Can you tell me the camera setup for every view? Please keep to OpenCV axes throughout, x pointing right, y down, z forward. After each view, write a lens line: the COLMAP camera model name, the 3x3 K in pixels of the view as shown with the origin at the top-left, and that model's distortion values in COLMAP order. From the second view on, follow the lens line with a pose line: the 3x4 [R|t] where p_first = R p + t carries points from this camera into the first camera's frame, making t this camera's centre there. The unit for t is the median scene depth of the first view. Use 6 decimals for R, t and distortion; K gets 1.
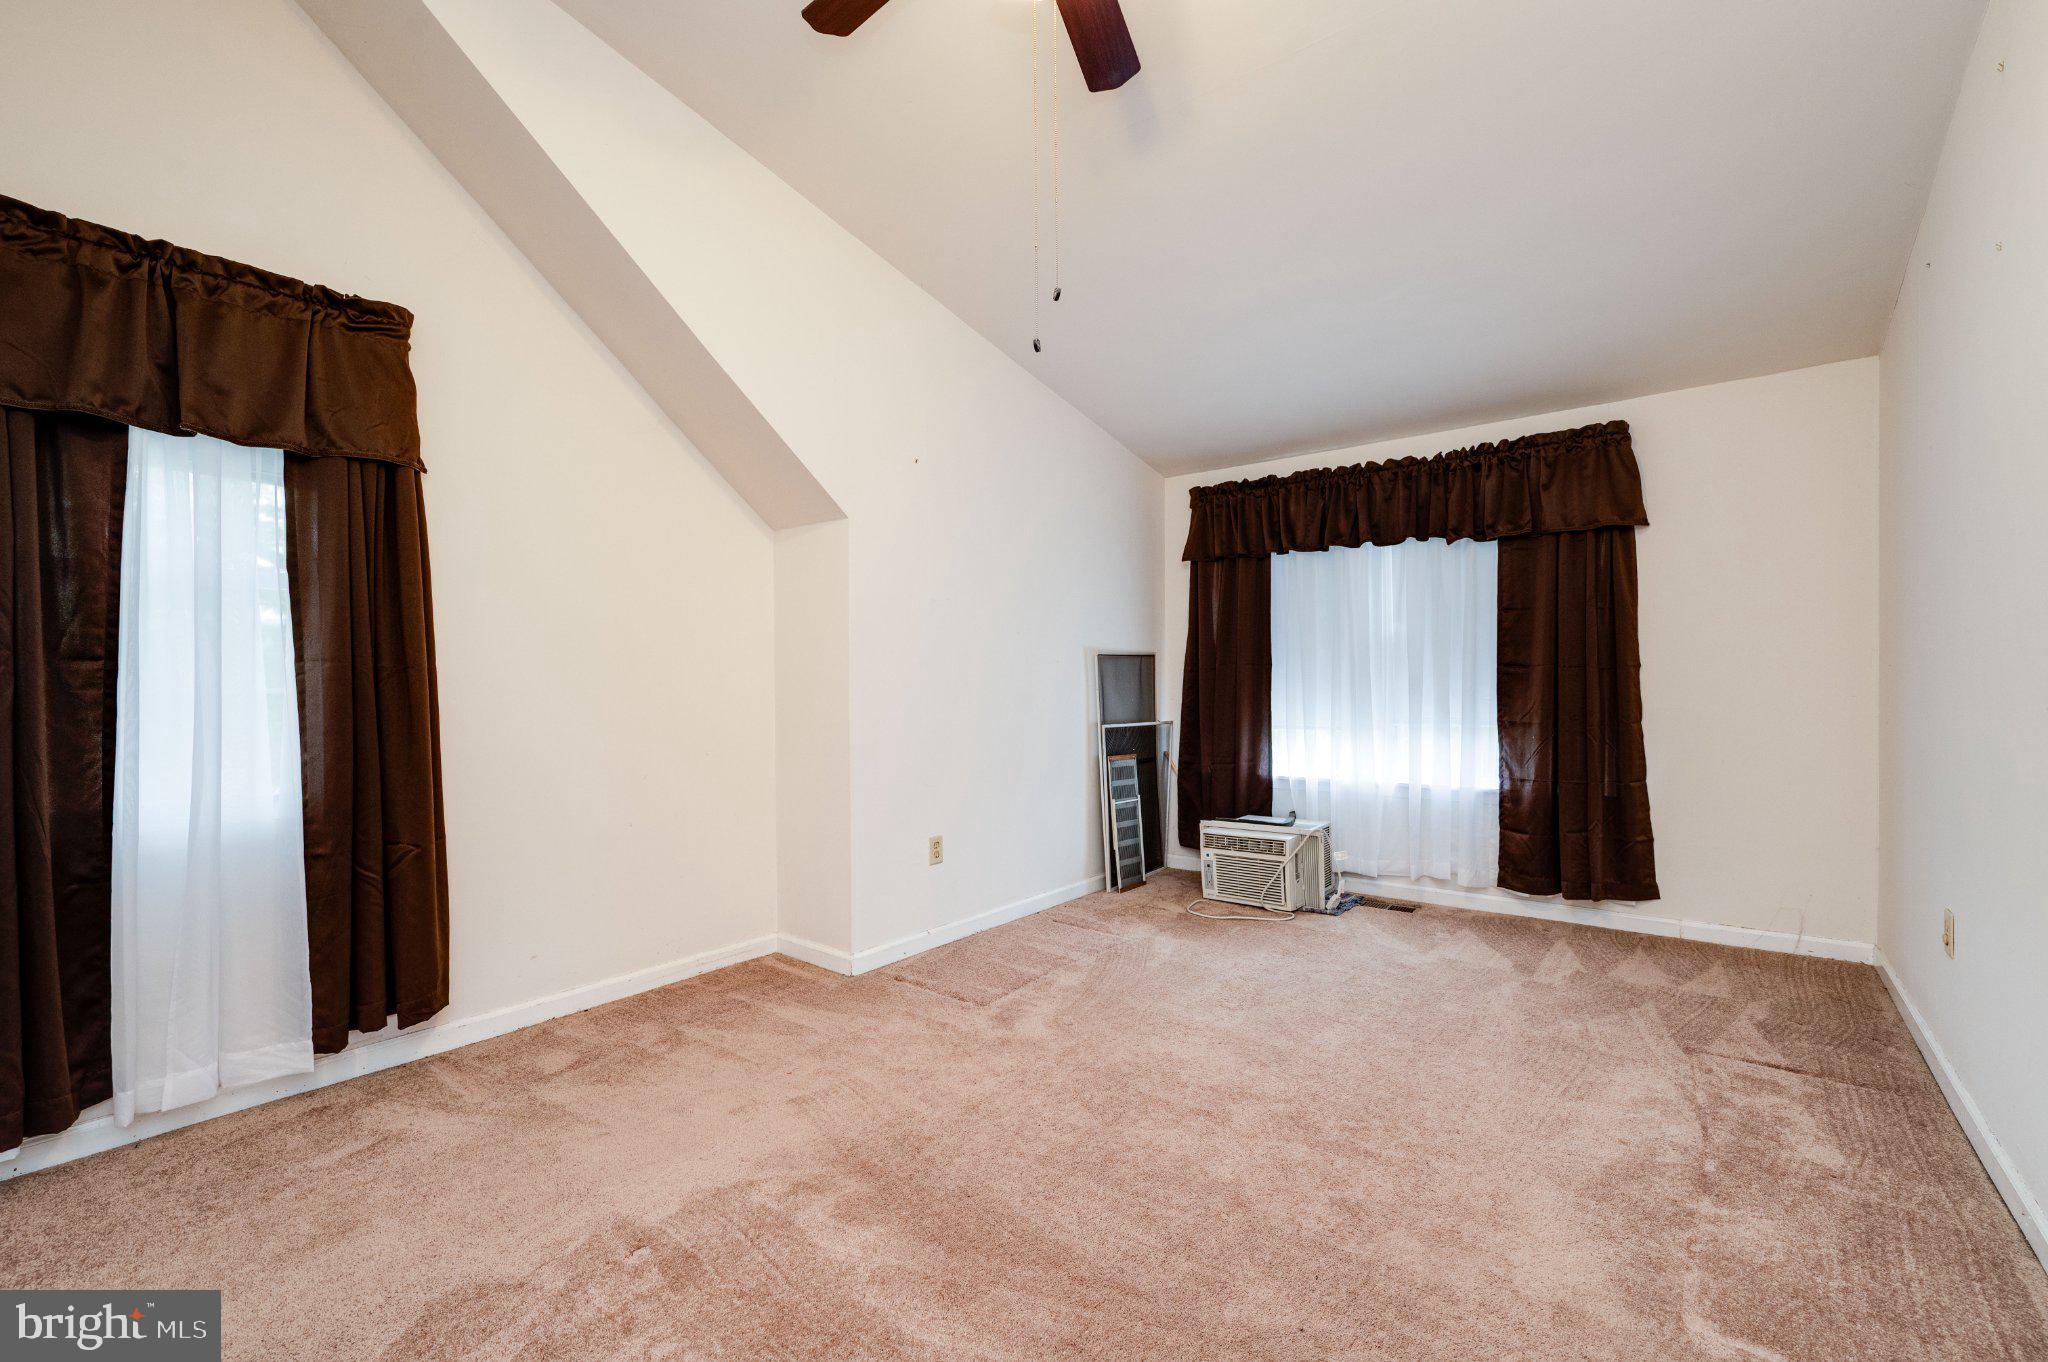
lens RADIAL K [[872.4, 0, 1011.0], [0, 872.4, 686.3], [0, 0, 1]] dist [-0.001556, -0.000311]
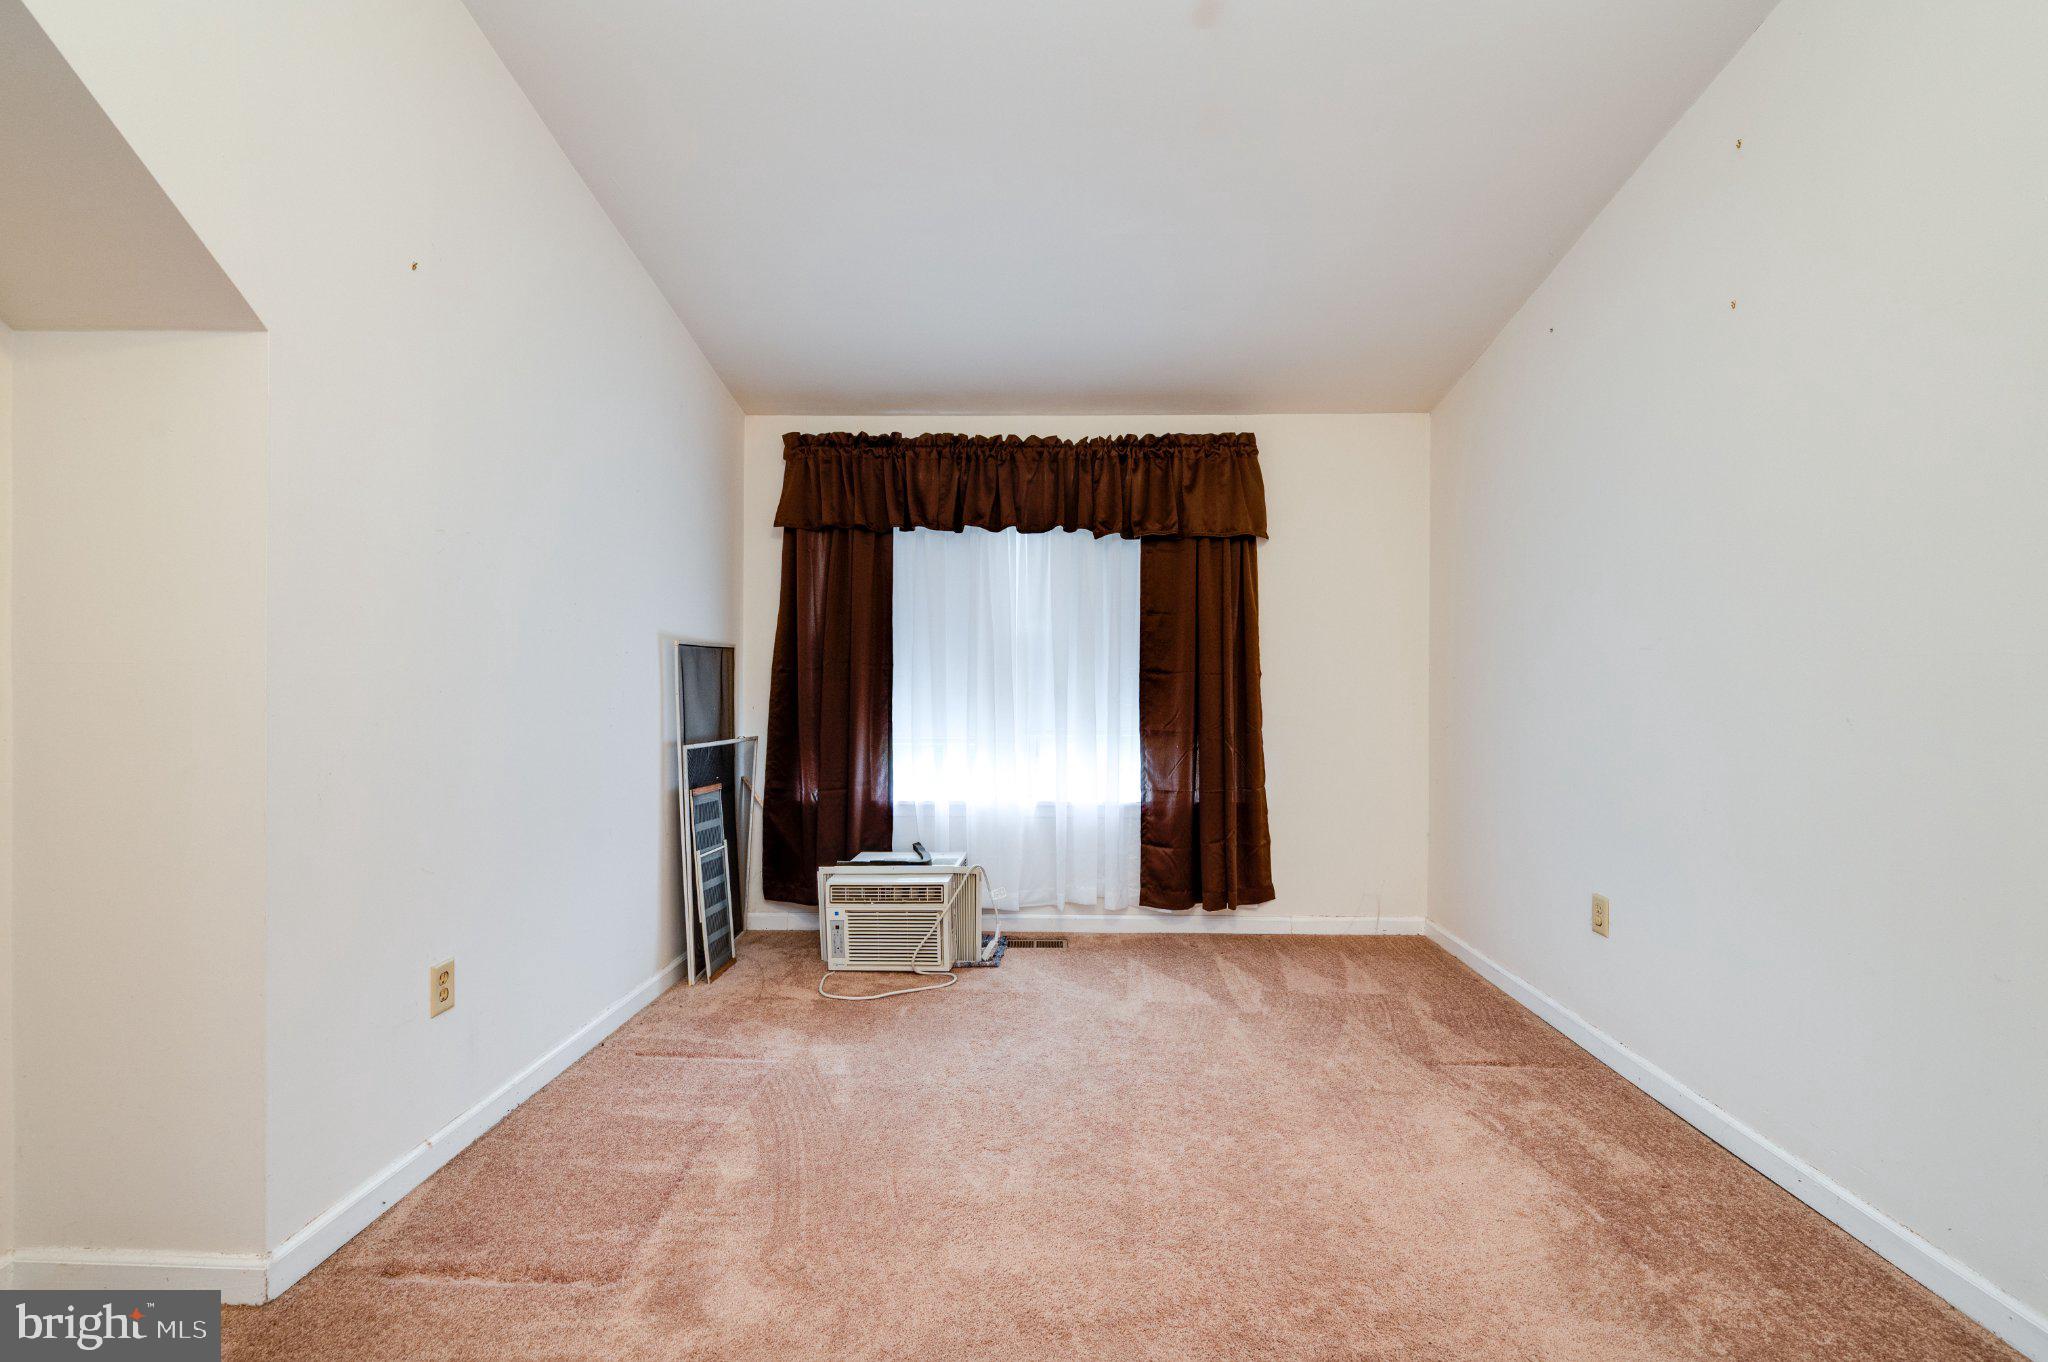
lens RADIAL K [[890.3, 0, 1027.1], [0, 890.3, 688.2], [0, 0, 1]] dist [-0.000915, -0.000077]
pose [[0.791873, 0.008250, 0.610629, -0.126046], [-0.007330, 0.999965, -0.004005, -0.000882], [-0.610641, -0.001305, 0.791906, 0.301937]]
